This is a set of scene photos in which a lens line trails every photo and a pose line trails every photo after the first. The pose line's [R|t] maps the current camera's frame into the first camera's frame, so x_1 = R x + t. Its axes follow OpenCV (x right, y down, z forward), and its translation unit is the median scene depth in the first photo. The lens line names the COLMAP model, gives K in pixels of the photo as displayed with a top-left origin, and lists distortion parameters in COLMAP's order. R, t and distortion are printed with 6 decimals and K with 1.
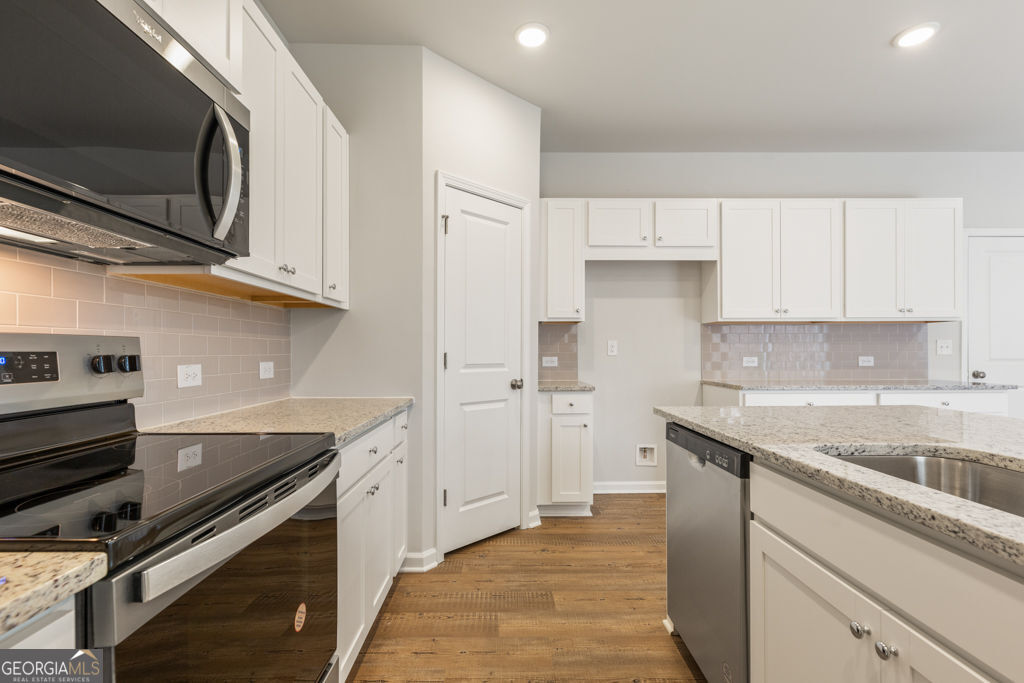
lens RADIAL K [[468.6, 0, 507.2], [0, 468.6, 349.8], [0, 0, 1]] dist [0.004843, 0.000165]
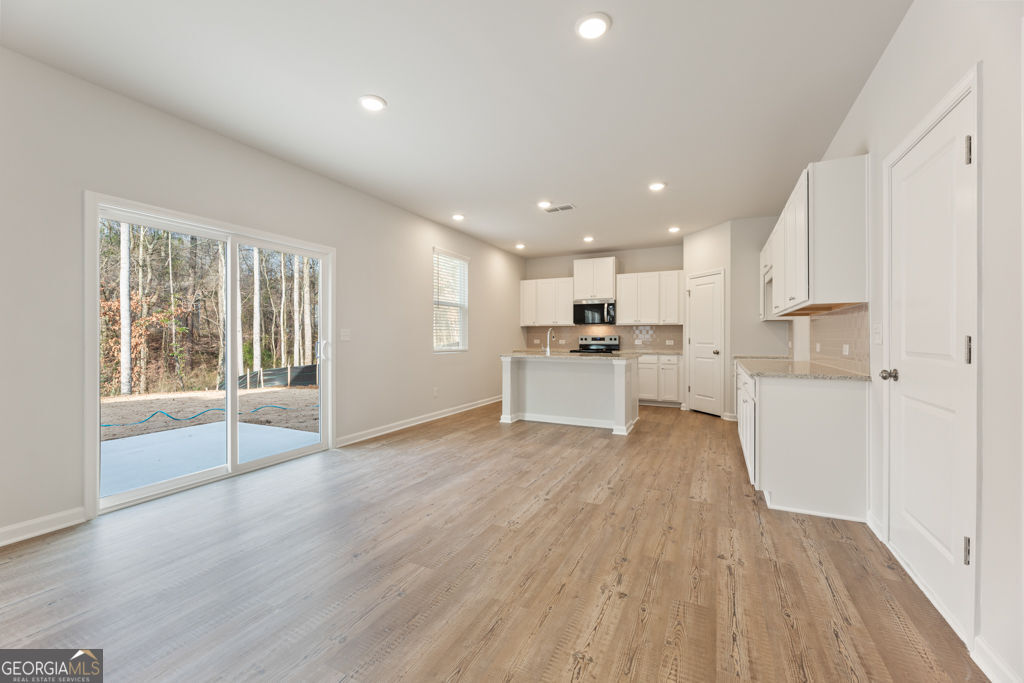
lens RADIAL K [[410.8, 0, 511.7], [0, 410.8, 337.0], [0, 0, 1]] dist [0.003095, -0.000761]
pose [[-0.448884, -0.000414, -0.893590, 2.277538], [0.001097, 0.999999, -0.001014, 0.000674], [0.893589, -0.001436, -0.448883, 1.018107]]
